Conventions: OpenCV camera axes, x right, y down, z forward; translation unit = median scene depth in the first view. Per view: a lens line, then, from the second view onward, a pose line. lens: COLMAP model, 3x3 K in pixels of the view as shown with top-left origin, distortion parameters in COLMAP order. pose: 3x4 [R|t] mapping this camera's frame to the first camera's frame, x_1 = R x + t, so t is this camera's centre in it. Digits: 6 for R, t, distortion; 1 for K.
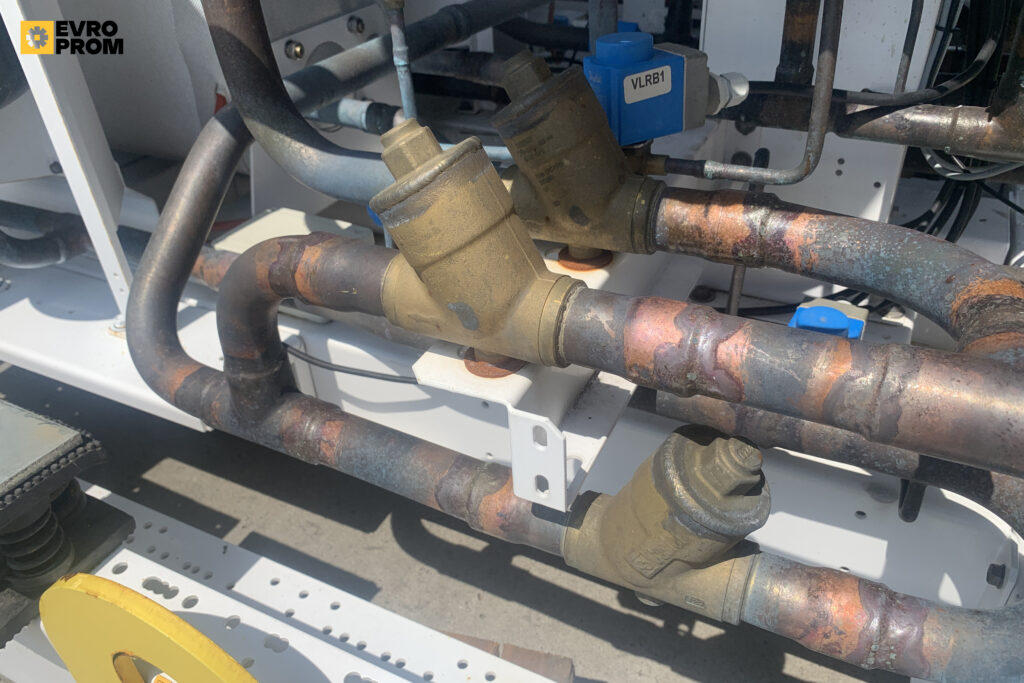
lens RADIAL K [[793.8, 0, 514.0], [0, 793.8, 342.4], [0, 0, 1]] dist [-0.000410, 0.005985]
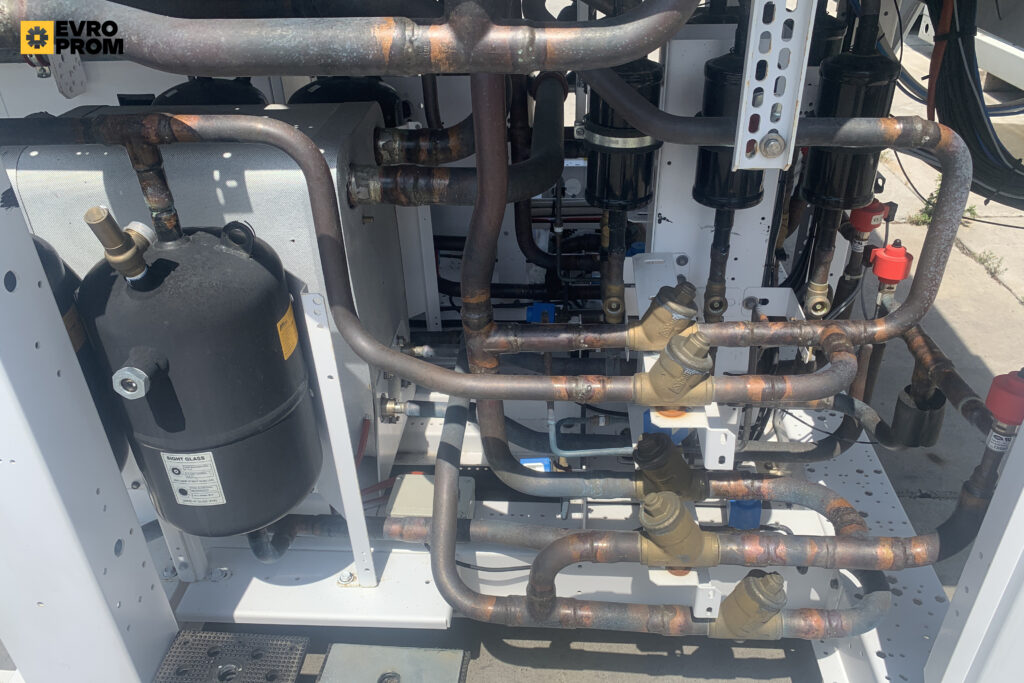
lens RADIAL K [[793.8, 0, 514.3], [0, 793.8, 341.9], [0, 0, 1]] dist [-0.000410, 0.005985]
pose [[0.917184, -0.188367, 0.351129, -0.667736], [0.209638, 0.977504, -0.023202, -0.387215], [-0.338859, 0.094891, 0.936040, -0.665003]]
